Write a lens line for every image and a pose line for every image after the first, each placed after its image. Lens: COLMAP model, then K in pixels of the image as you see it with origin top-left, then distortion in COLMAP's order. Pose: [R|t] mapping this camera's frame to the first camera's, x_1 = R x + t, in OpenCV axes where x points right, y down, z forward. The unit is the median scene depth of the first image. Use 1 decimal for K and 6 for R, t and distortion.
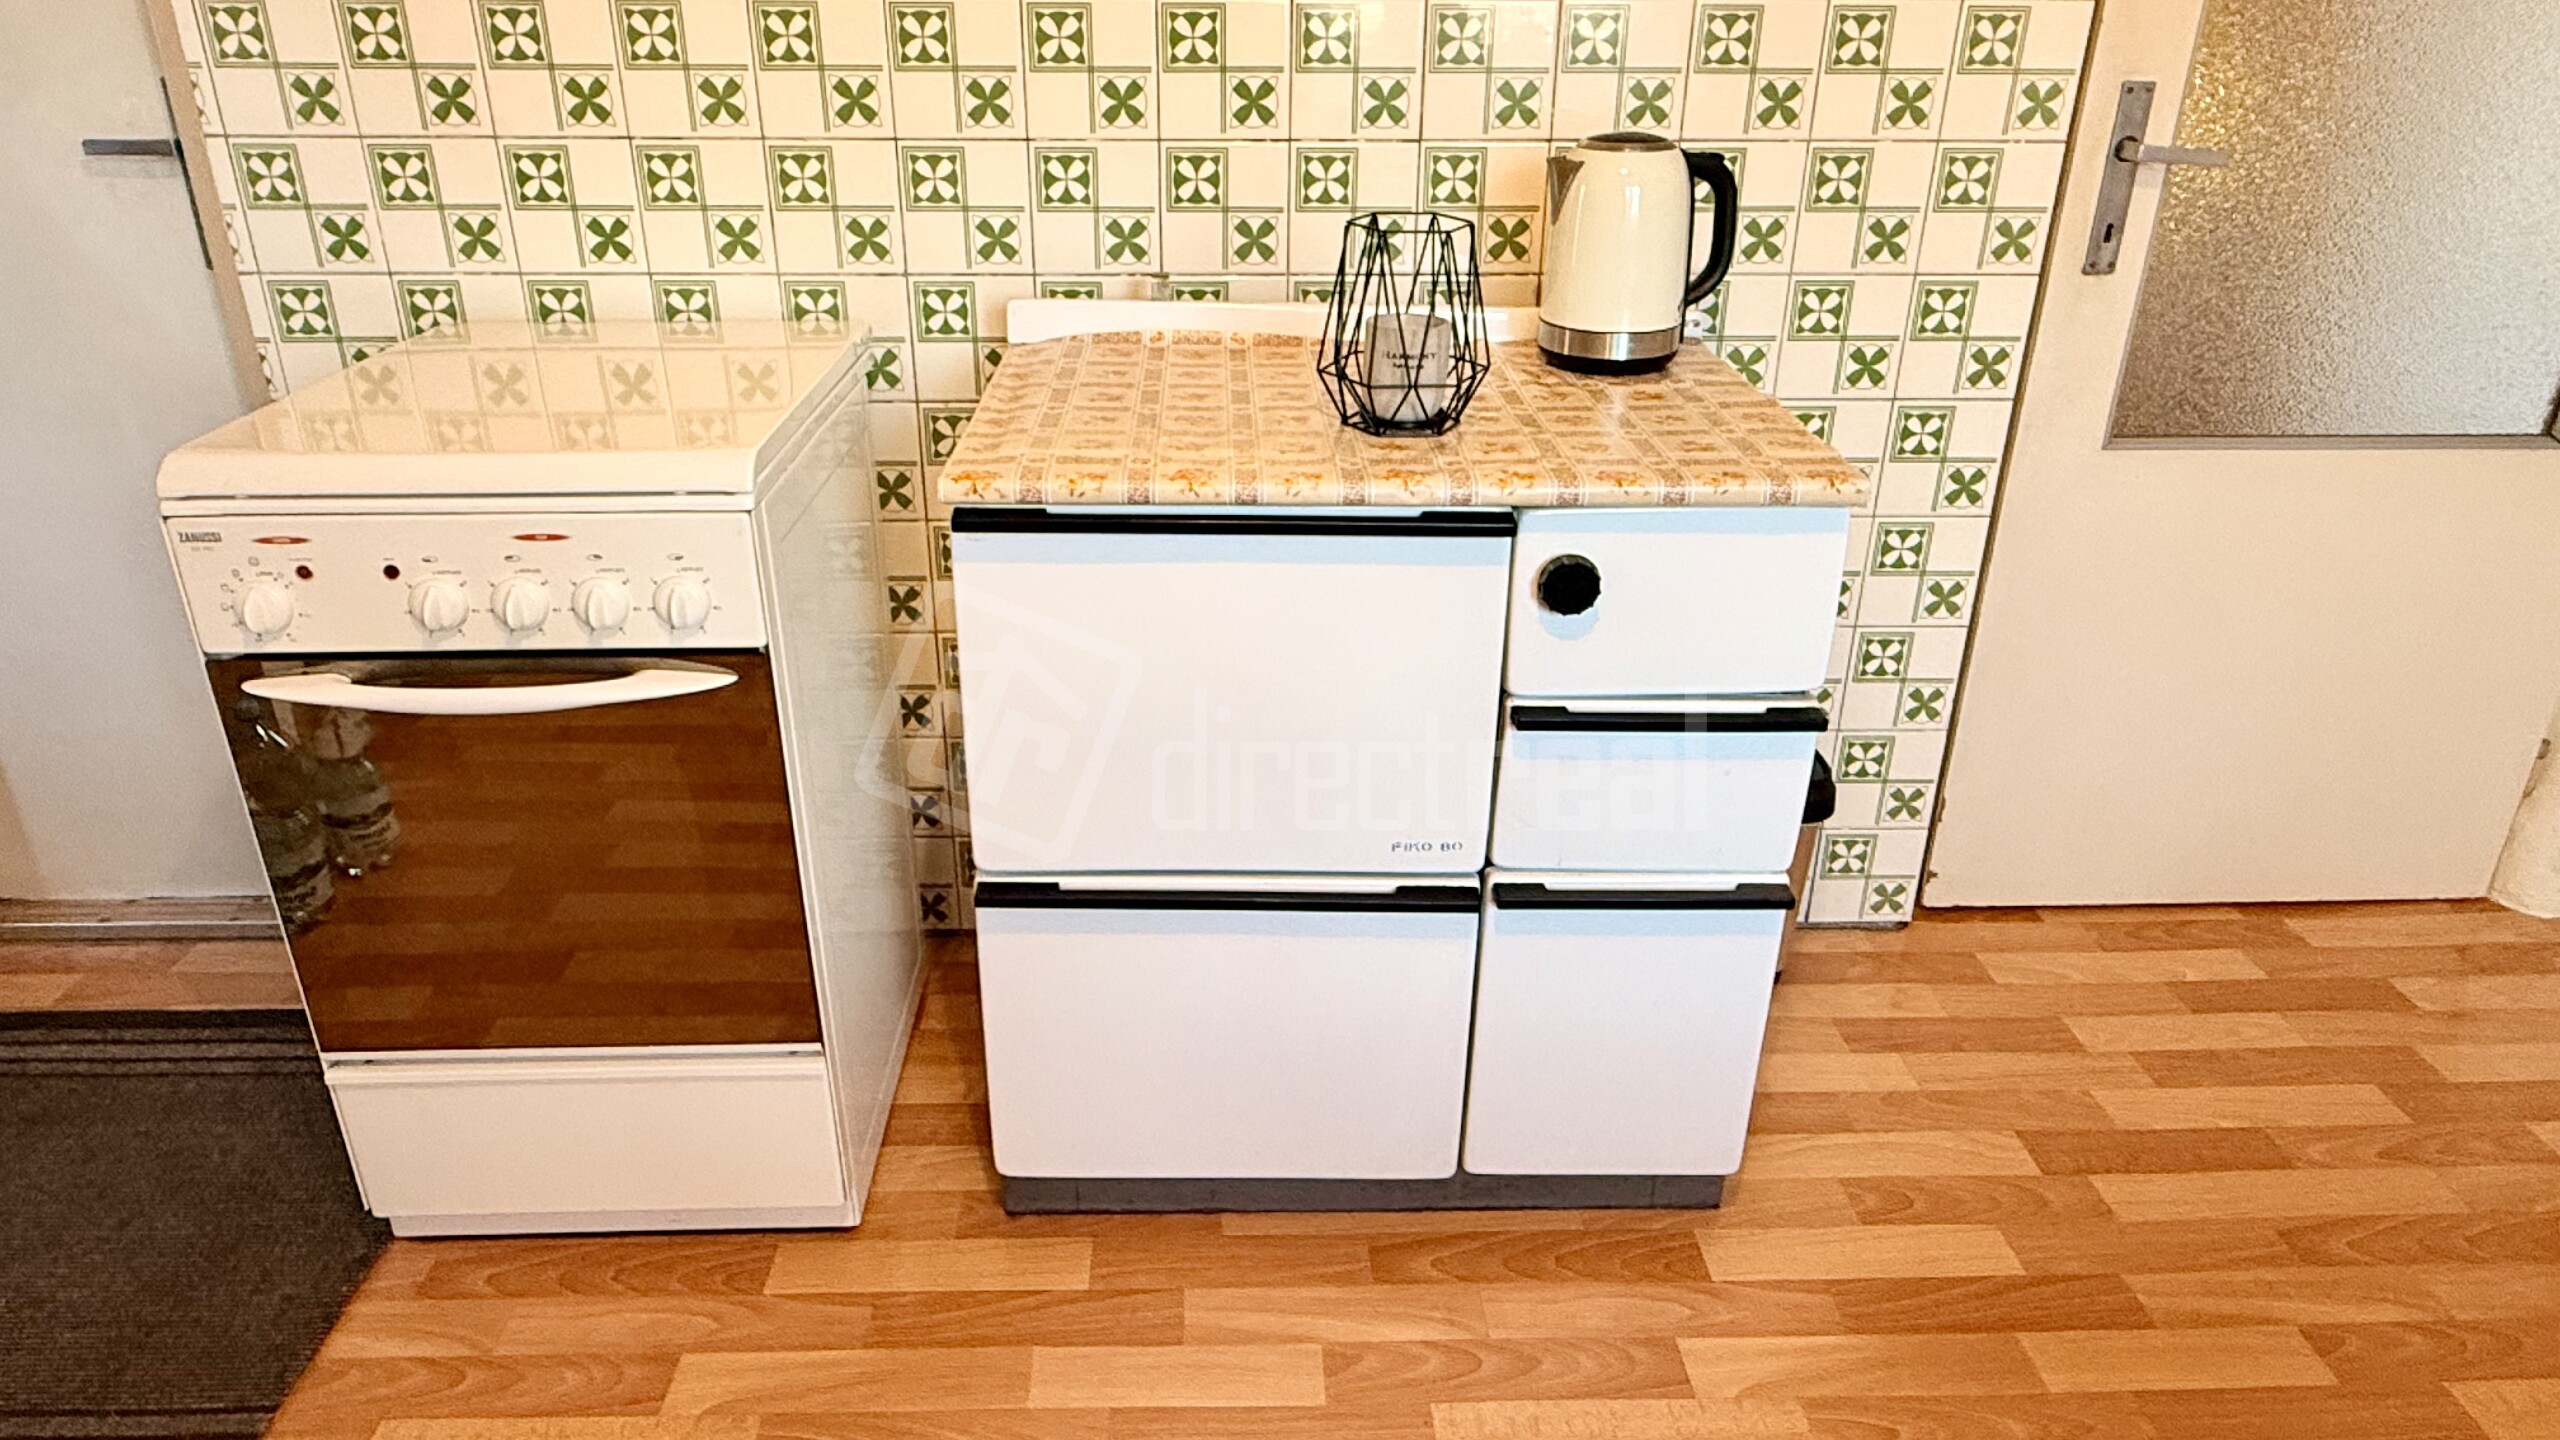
lens RADIAL K [[1604.5, 0, 1285.9], [0, 1604.5, 731.6], [0, 0, 1]] dist [0.001418, -0.000922]
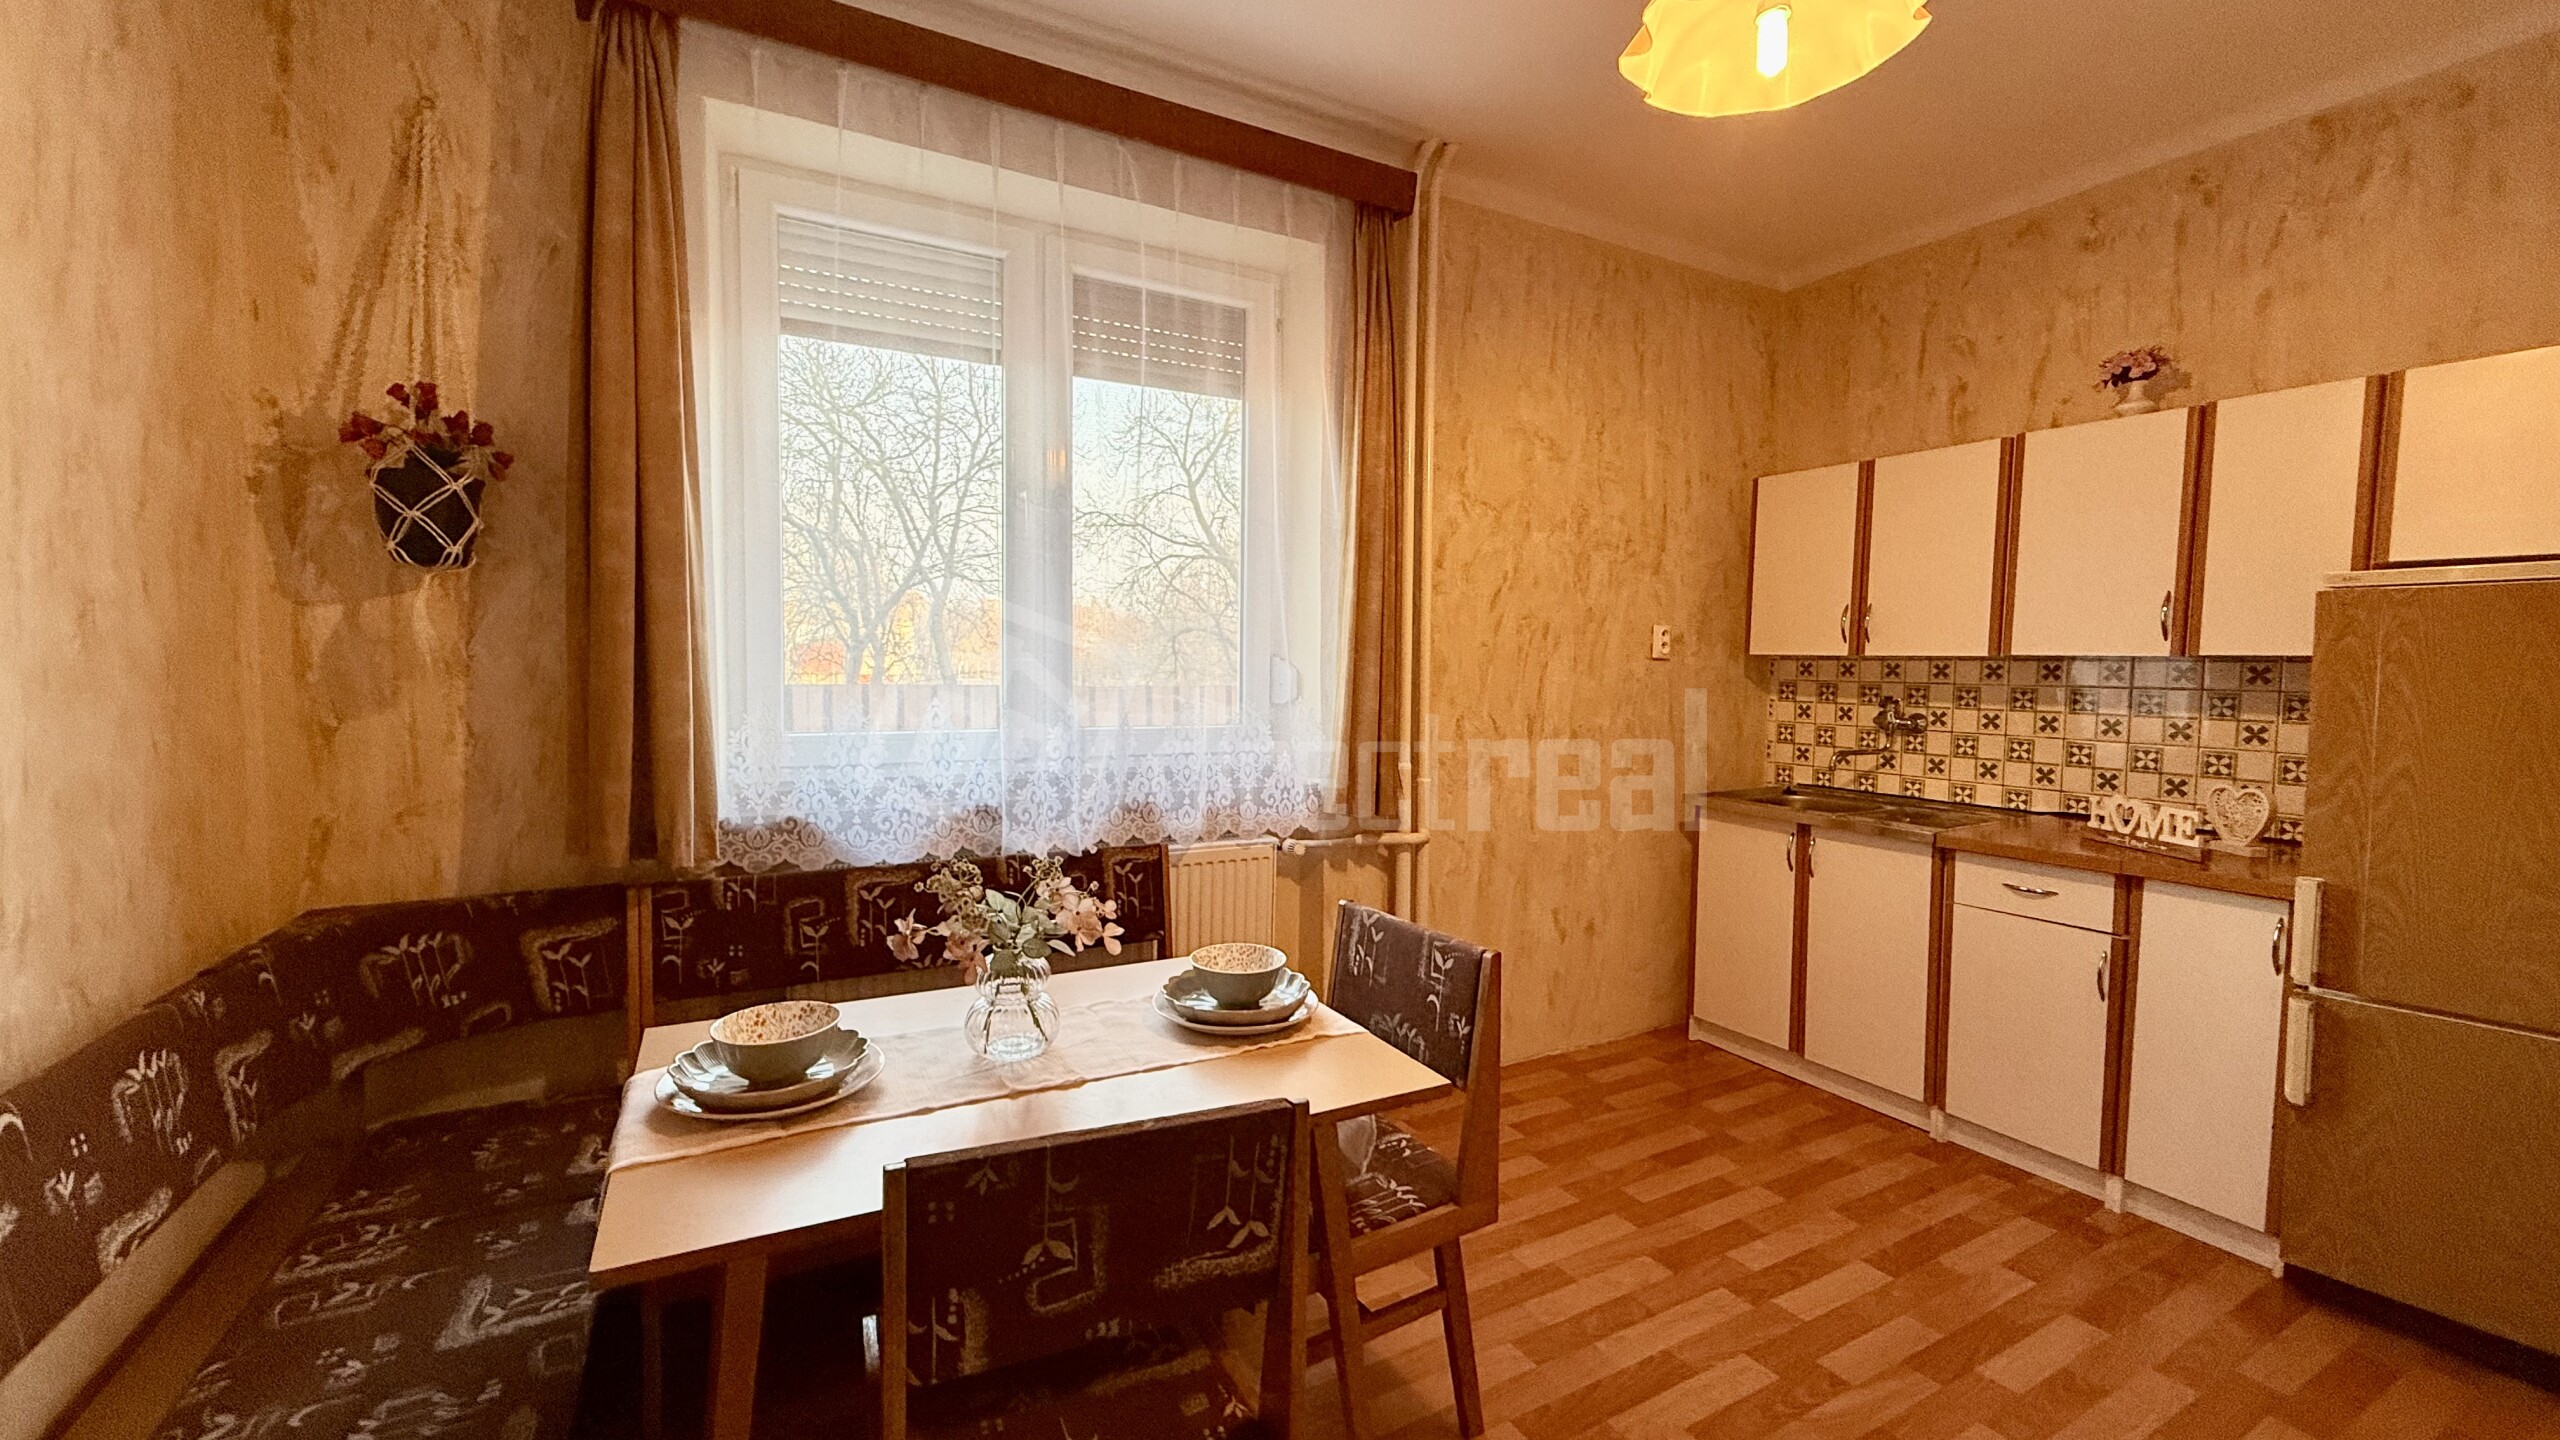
lens RADIAL K [[1014.3, 0, 1280.6], [0, 1014.3, 718.2], [0, 0, 1]] dist [-0.000872, 0.000098]
pose [[-0.886374, 0.011418, -0.462829, 0.750793], [-0.204698, 0.887008, 0.413903, -0.348632], [0.415258, 0.461613, -0.783884, 0.681166]]
